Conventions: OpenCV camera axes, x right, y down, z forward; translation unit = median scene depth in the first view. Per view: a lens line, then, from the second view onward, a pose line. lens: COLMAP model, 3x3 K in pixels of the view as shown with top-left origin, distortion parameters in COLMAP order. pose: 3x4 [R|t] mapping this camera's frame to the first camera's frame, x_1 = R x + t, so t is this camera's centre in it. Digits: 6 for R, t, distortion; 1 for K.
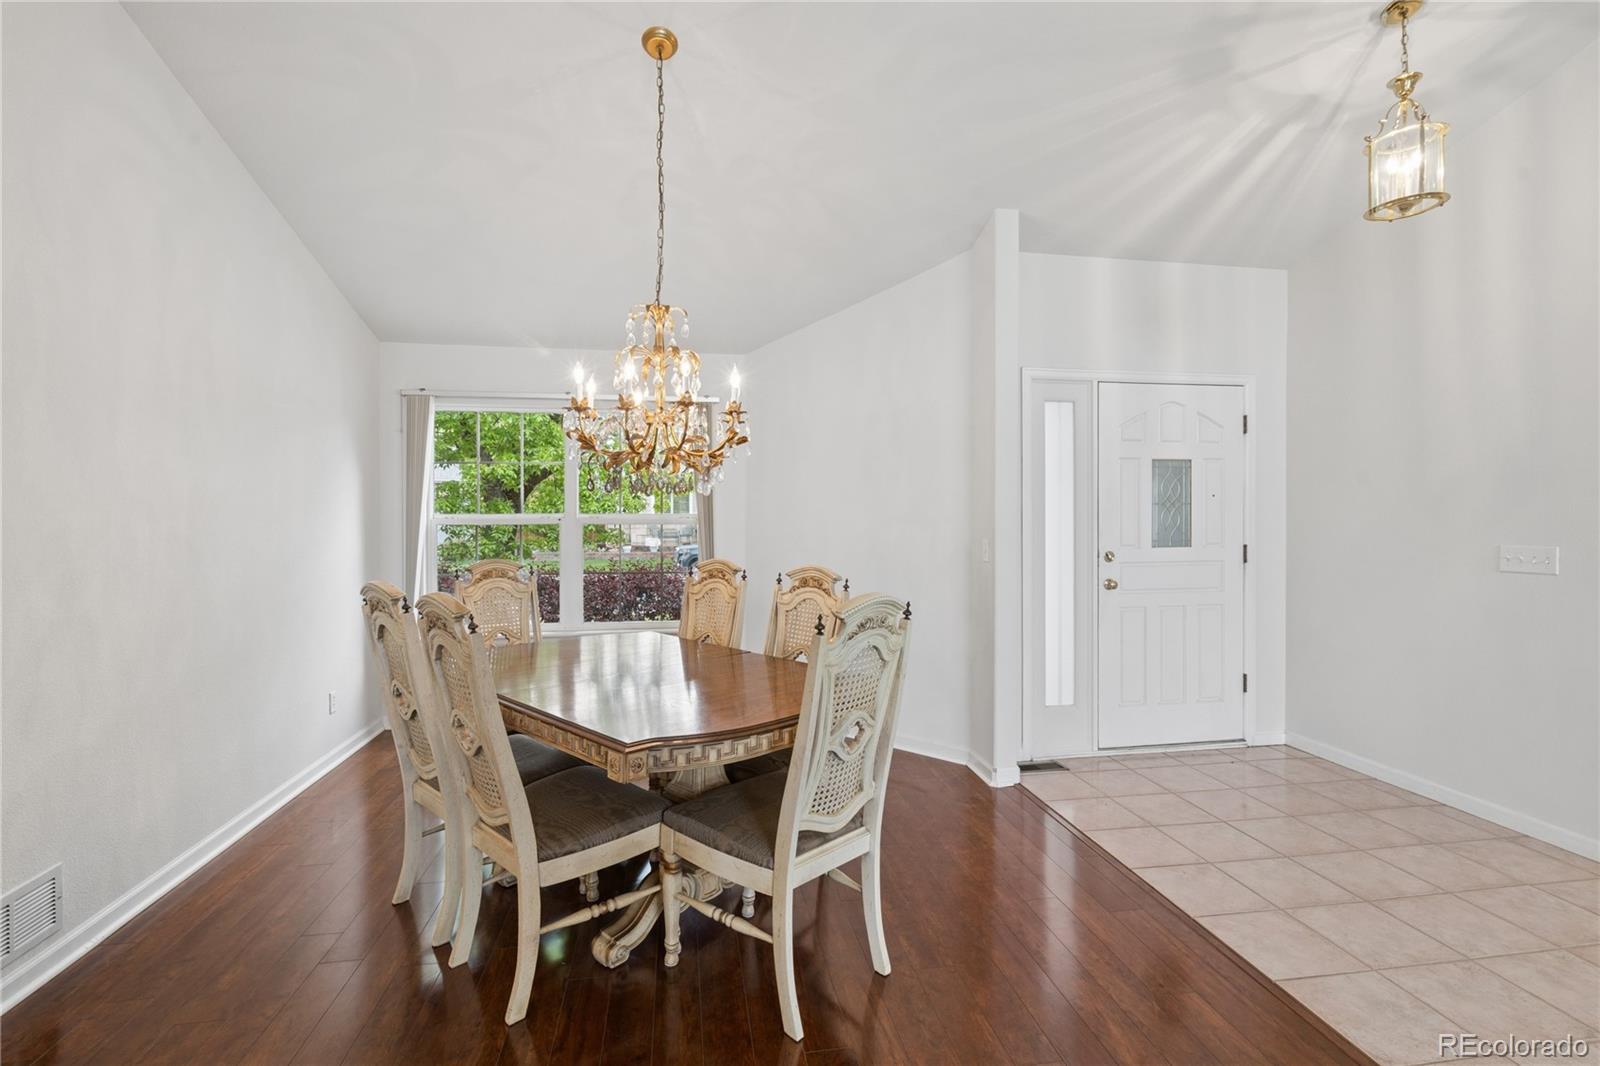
lens RADIAL K [[743.2, 0, 794.4], [0, 743.2, 516.4], [0, 0, 1]] dist [-0.005004, -0.000339]
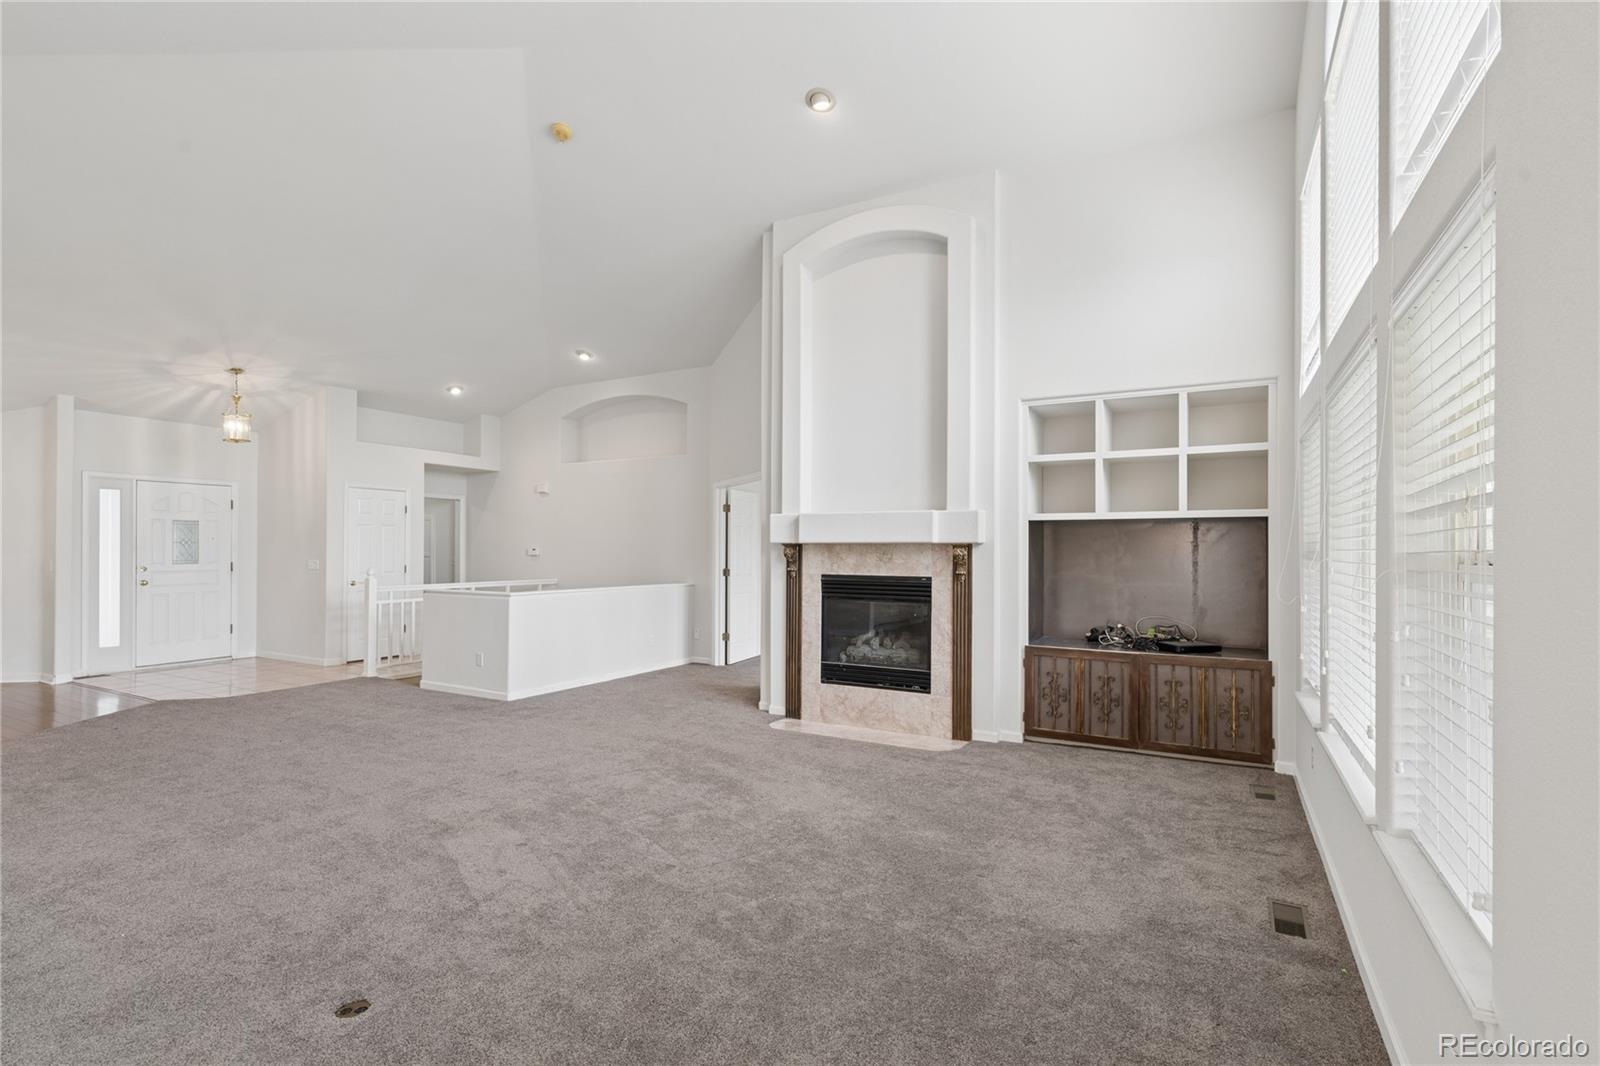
lens RADIAL K [[750.7, 0, 797.1], [0, 750.7, 546.3], [0, 0, 1]] dist [-0.004096, -0.000098]
pose [[0.619886, 0.005532, 0.784672, -0.061233], [-0.003746, 0.999985, -0.004091, -0.004488], [-0.784683, -0.000403, 0.619898, -1.601680]]
